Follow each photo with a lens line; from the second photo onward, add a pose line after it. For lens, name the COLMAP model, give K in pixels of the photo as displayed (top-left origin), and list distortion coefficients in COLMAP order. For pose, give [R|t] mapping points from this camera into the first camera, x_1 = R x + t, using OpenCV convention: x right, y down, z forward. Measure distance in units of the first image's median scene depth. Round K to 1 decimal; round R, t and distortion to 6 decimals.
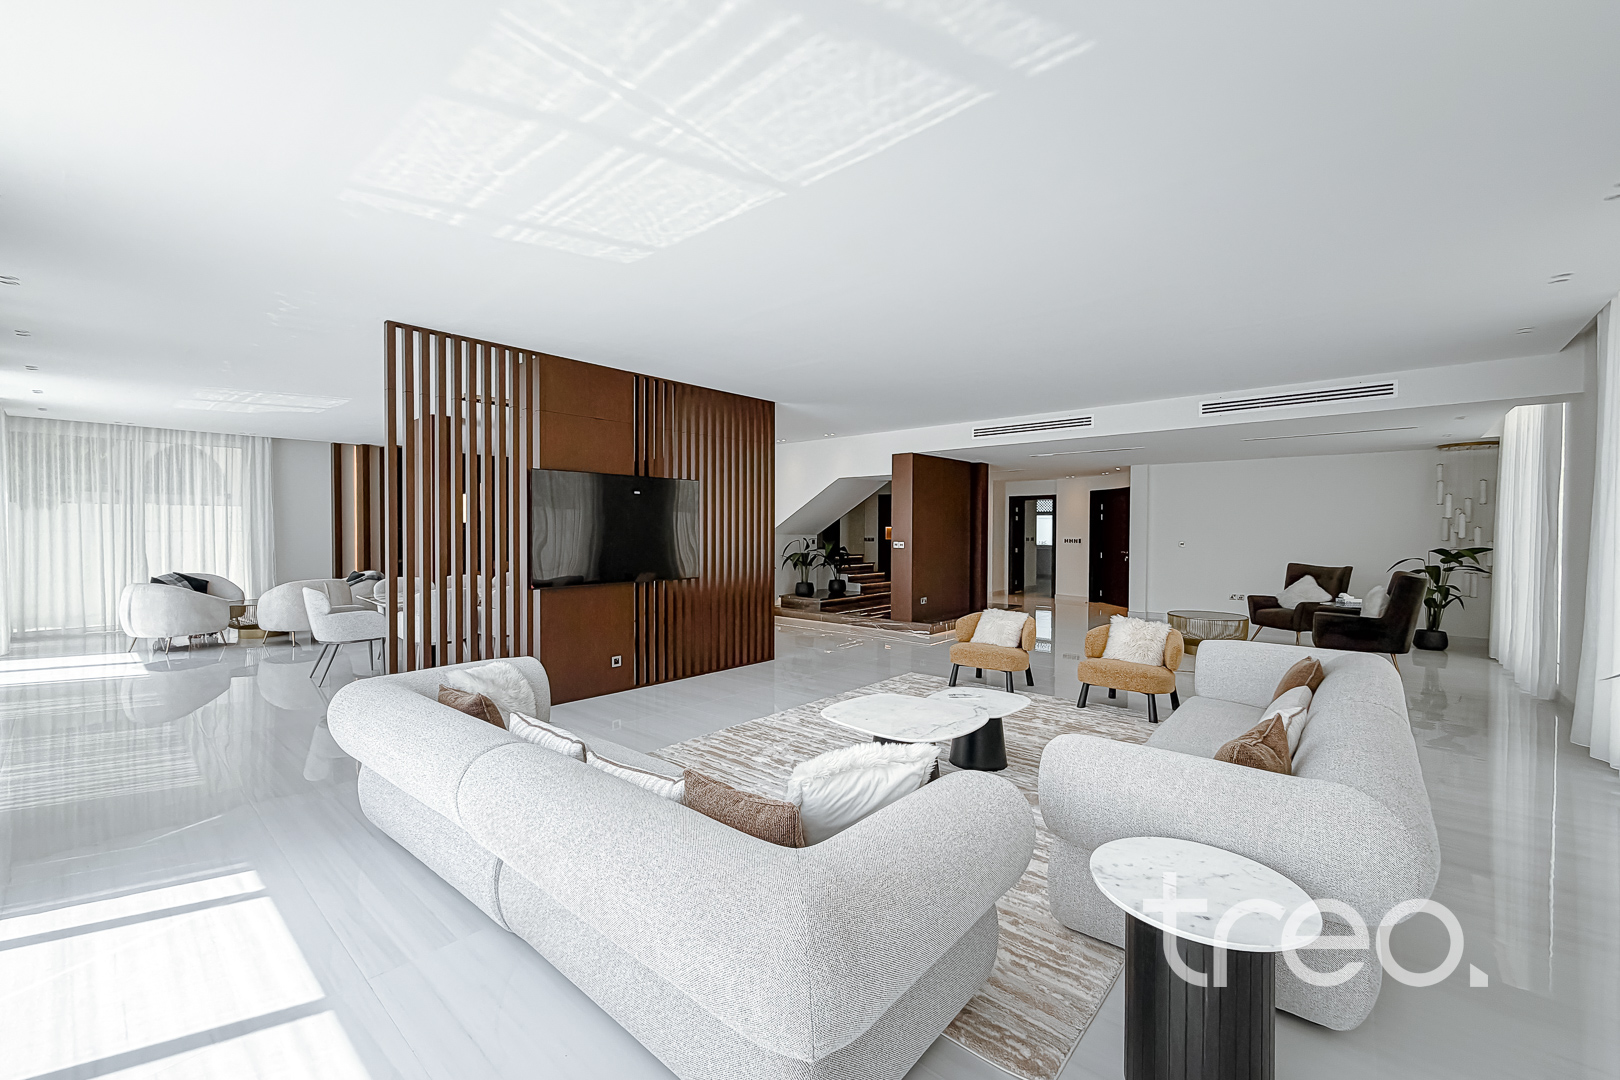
lens RADIAL K [[657.7, 0, 801.3], [0, 657.7, 540.0], [0, 0, 1]] dist [-0.002566, 0.000163]
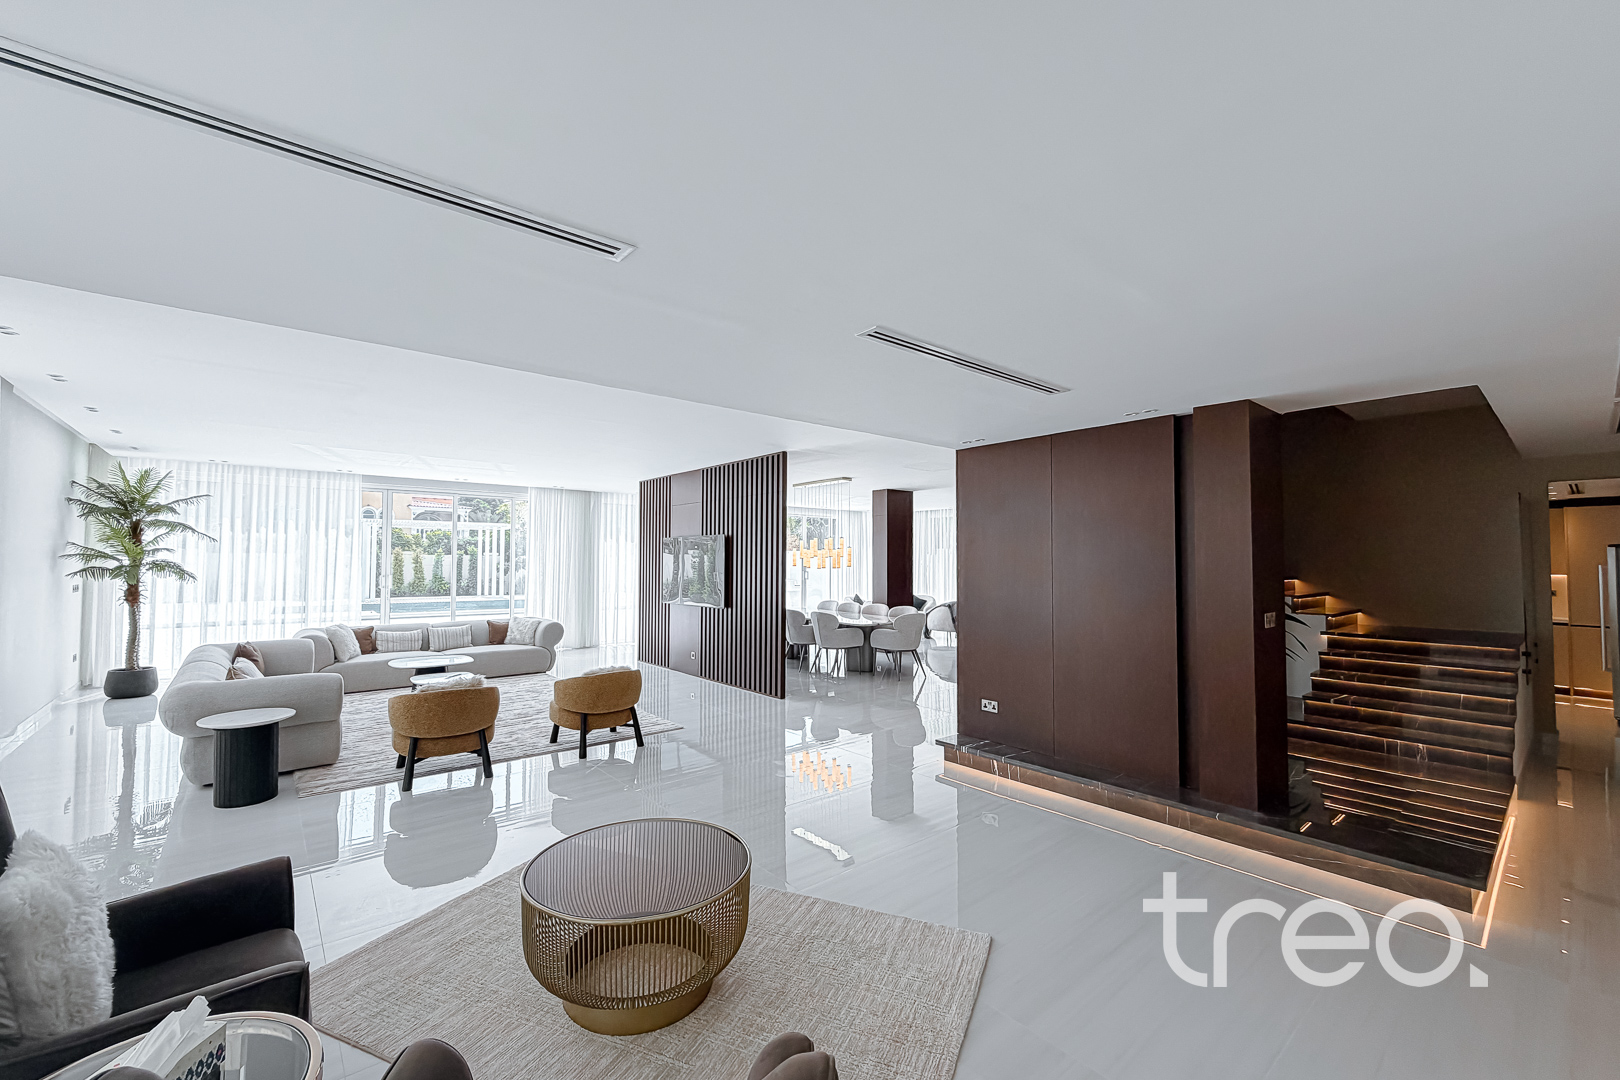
lens RADIAL K [[657.7, 0, 809.8], [0, 657.7, 535.9], [0, 0, 1]] dist [-0.002566, 0.000163]
pose [[-0.147000, -0.046773, -0.988030, 0.990069], [-0.022716, 0.998778, -0.043902, -0.029849], [0.988876, 0.015991, -0.147882, 1.204215]]
